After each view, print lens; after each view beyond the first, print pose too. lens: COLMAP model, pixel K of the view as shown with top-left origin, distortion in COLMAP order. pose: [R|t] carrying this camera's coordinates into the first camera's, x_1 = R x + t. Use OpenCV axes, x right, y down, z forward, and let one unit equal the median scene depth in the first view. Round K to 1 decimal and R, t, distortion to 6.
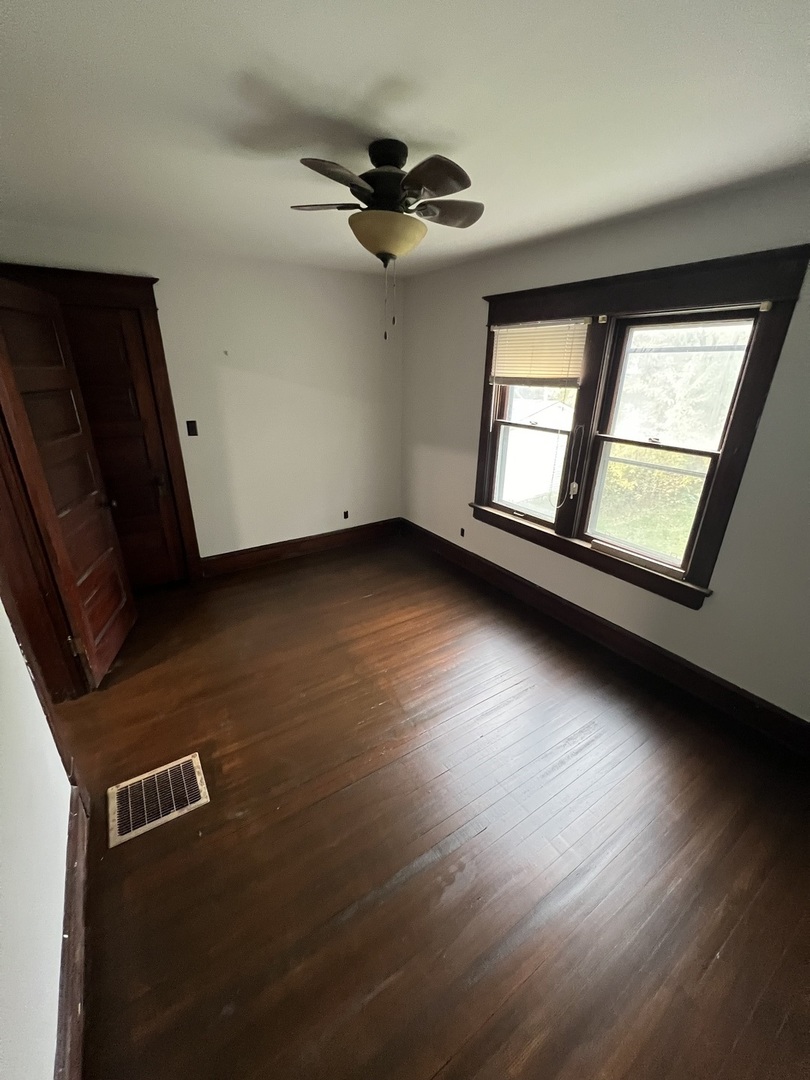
lens RADIAL K [[430.6, 0, 404.2], [0, 430.6, 544.2], [0, 0, 1]] dist [0.002026, -0.001238]
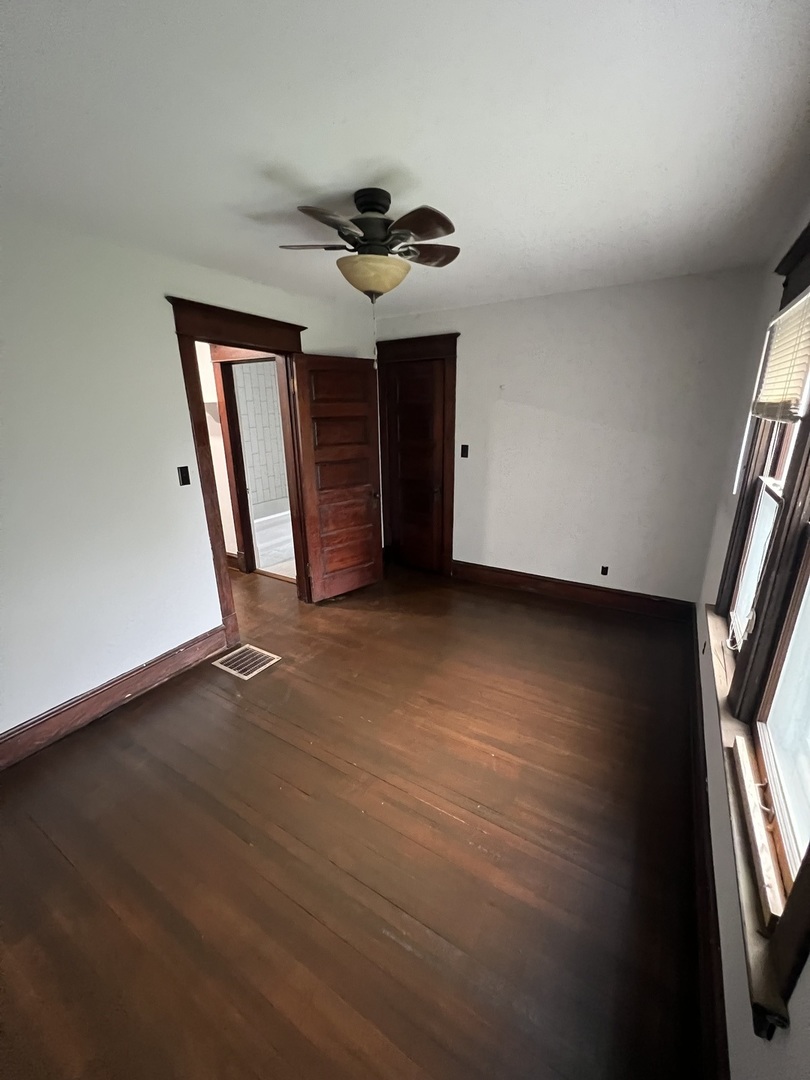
lens RADIAL K [[430.6, 0, 404.9], [0, 430.6, 548.1], [0, 0, 1]] dist [0.002026, -0.001238]
pose [[0.419969, 0.268423, -0.866934, 0.687695], [-0.322640, 0.937014, 0.133825, -0.159866], [0.848251, 0.223505, 0.480121, 0.443744]]
